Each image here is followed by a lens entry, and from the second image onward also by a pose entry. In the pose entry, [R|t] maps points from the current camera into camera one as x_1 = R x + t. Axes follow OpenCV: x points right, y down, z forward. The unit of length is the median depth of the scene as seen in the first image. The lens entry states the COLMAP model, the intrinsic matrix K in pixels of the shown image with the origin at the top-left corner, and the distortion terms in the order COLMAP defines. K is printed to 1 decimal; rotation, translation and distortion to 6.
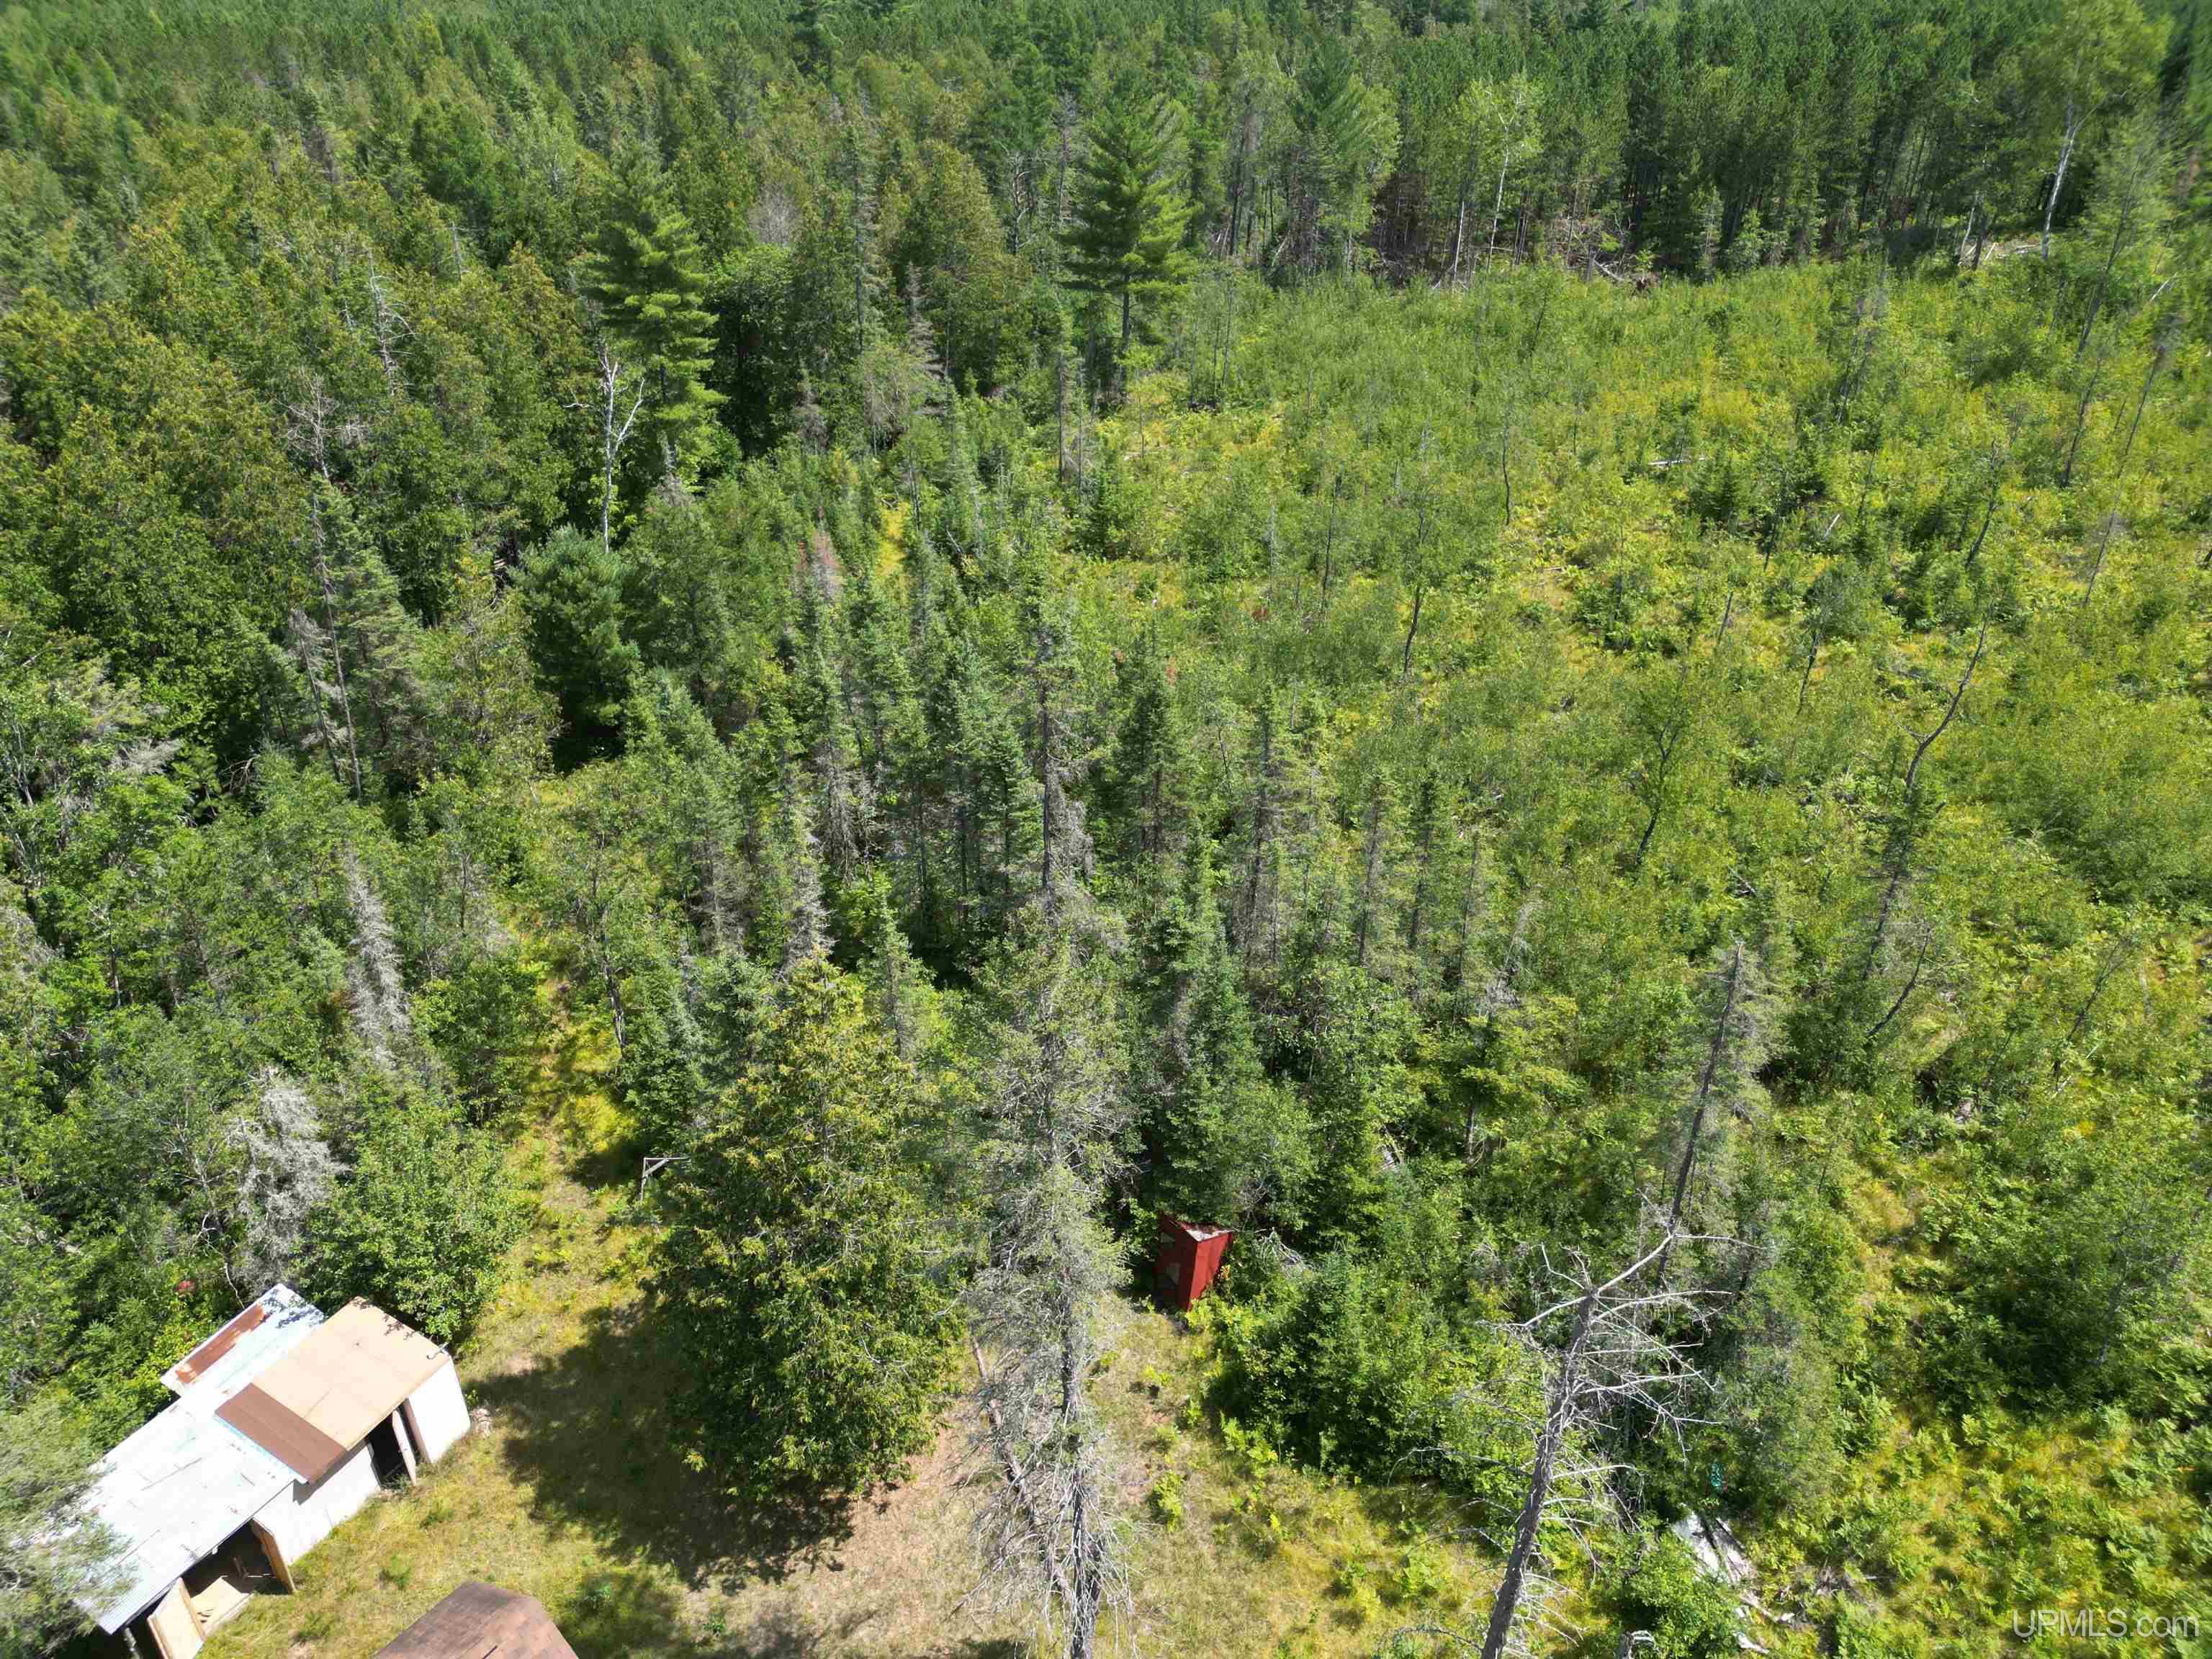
lens RADIAL K [[1520.3, 0, 1104.1], [0, 1520.3, 827.2], [0, 0, 1]] dist [0.065214, -0.073821]
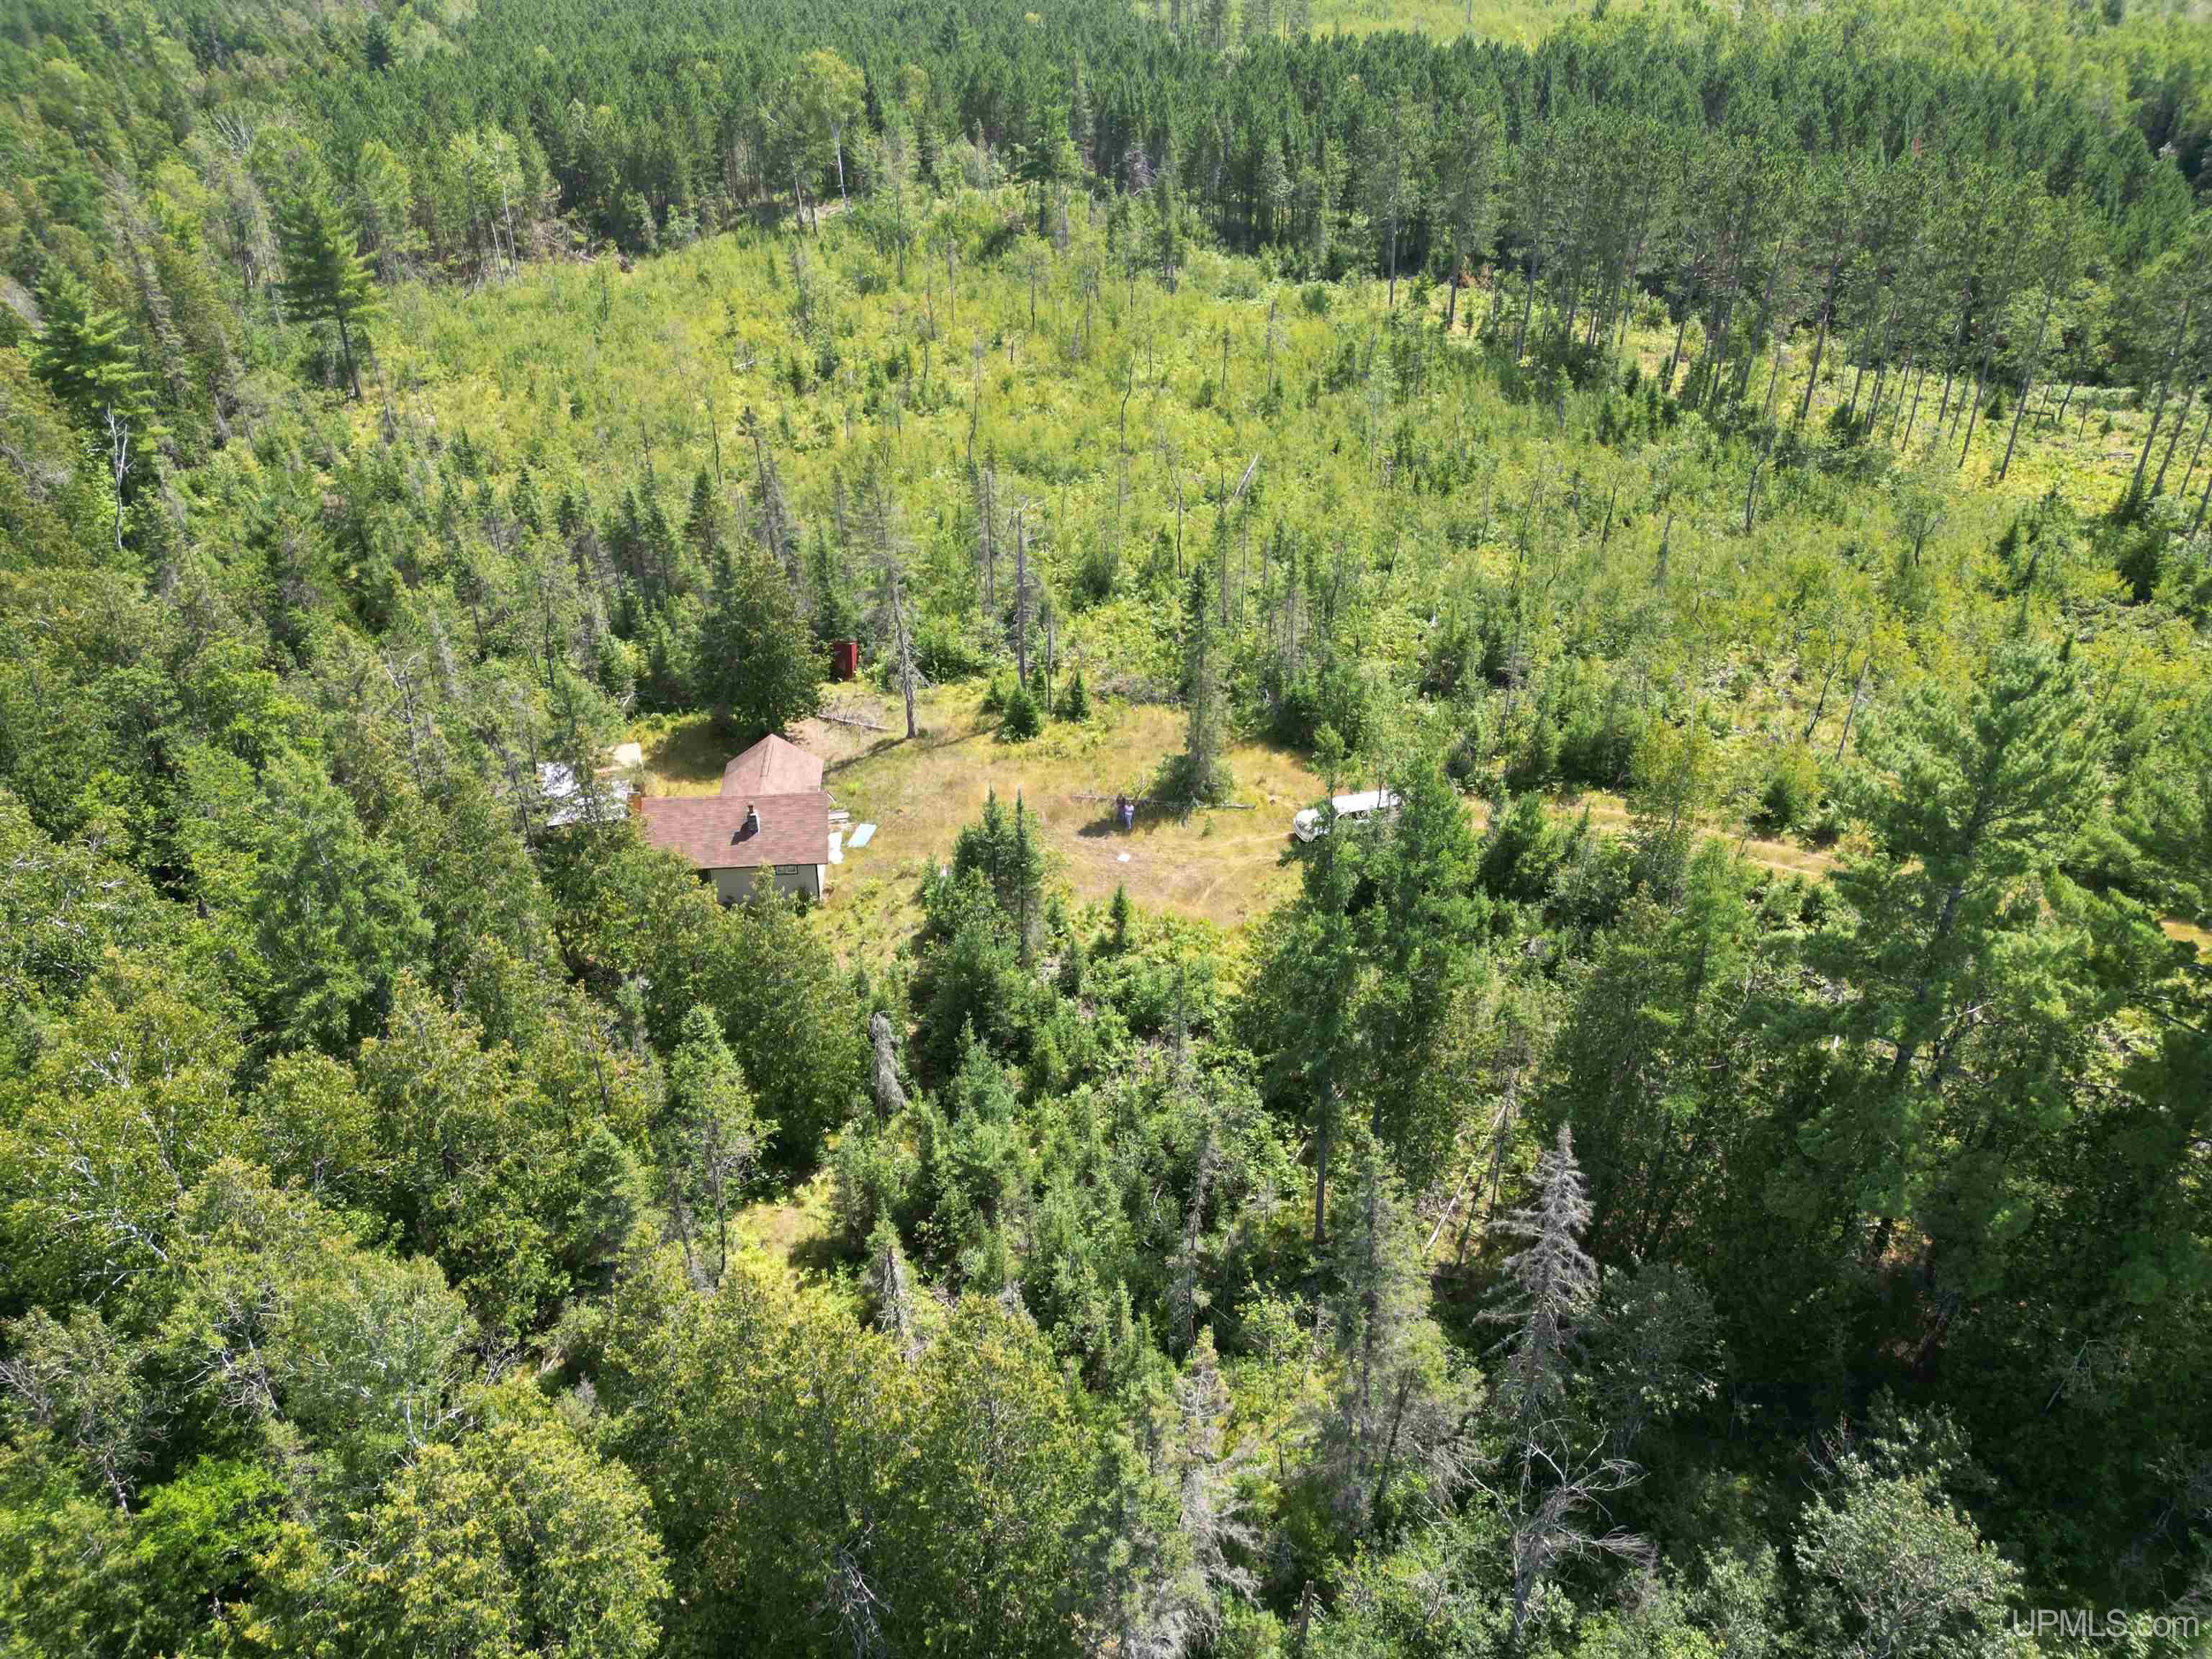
lens RADIAL K [[1520.3, 0, 1104.1], [0, 1520.3, 827.2], [0, 0, 1]] dist [0.065214, -0.073821]
pose [[0.726310, -0.352119, 0.590328, -0.073674], [0.337305, 0.930889, 0.140254, 0.019190], [-0.598916, 0.097253, 0.794885, -0.076862]]
